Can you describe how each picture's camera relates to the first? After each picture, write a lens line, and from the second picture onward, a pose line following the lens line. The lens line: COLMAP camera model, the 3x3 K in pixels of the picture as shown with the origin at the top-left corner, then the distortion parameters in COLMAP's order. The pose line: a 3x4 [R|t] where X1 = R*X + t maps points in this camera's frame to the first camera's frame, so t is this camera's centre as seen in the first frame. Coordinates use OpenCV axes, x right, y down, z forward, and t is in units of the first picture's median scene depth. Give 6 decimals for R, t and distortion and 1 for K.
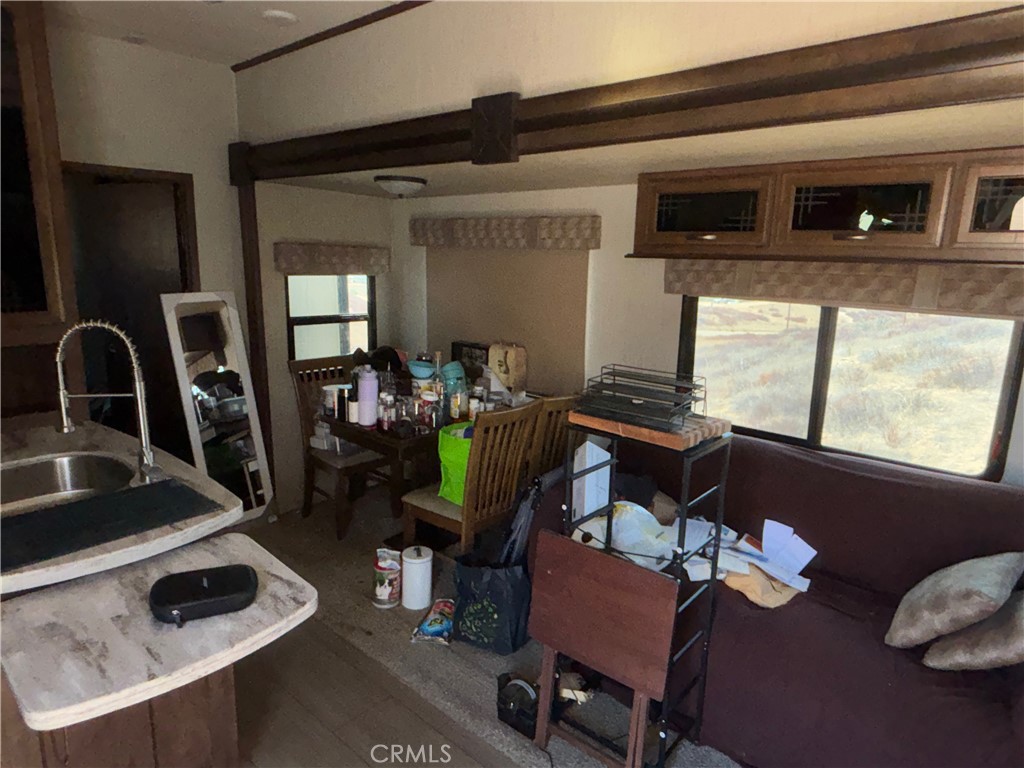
lens RADIAL K [[628.8, 0, 507.1], [0, 628.8, 383.3], [0, 0, 1]] dist [-0.010060, -0.000906]
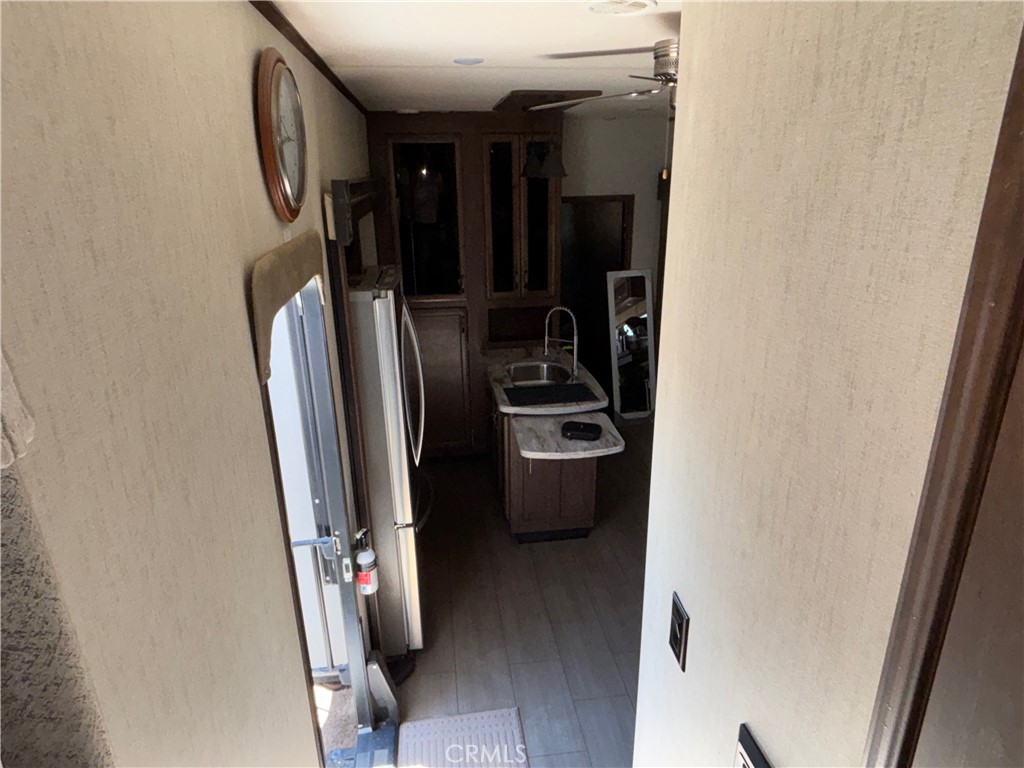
lens RADIAL K [[628.8, 0, 512.3], [0, 628.8, 384.8], [0, 0, 1]] dist [-0.010060, -0.000906]
pose [[0.760488, 0.176950, -0.624778, 0.692201], [-0.099987, 0.982590, 0.156584, -0.171169], [0.641608, -0.056610, 0.764941, -0.886352]]
